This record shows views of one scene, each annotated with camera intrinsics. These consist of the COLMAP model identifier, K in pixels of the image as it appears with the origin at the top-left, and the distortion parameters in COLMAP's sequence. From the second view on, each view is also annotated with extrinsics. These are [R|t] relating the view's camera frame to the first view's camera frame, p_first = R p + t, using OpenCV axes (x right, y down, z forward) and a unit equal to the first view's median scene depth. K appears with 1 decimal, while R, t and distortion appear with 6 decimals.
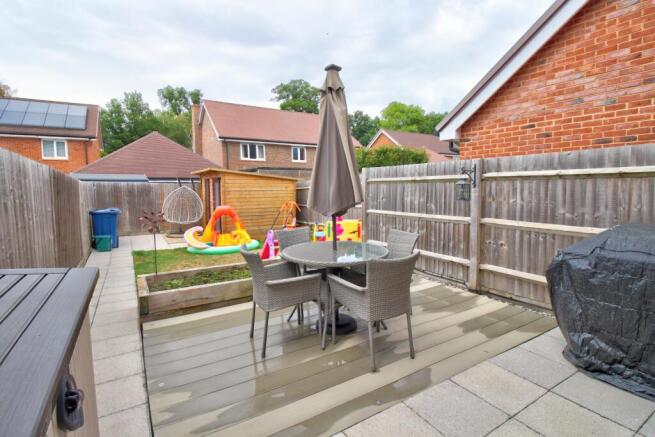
lens RADIAL K [[332.7, 0, 329.1], [0, 332.7, 215.0], [0, 0, 1]] dist [0.003364, -0.011756]
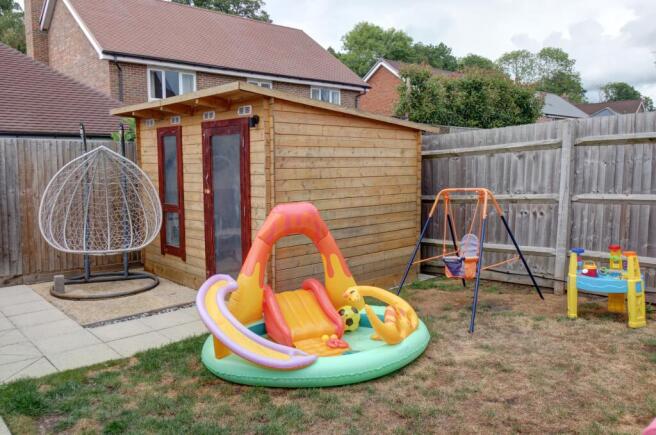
lens RADIAL K [[514.4, 0, 326.6], [0, 514.4, 215.5], [0, 0, 1]] dist [0.004802, -0.006071]
pose [[0.981129, -0.022882, 0.191996, -0.160696], [0.019933, 0.999652, 0.017276, -0.010322], [-0.192325, -0.013123, 0.981244, 0.220100]]
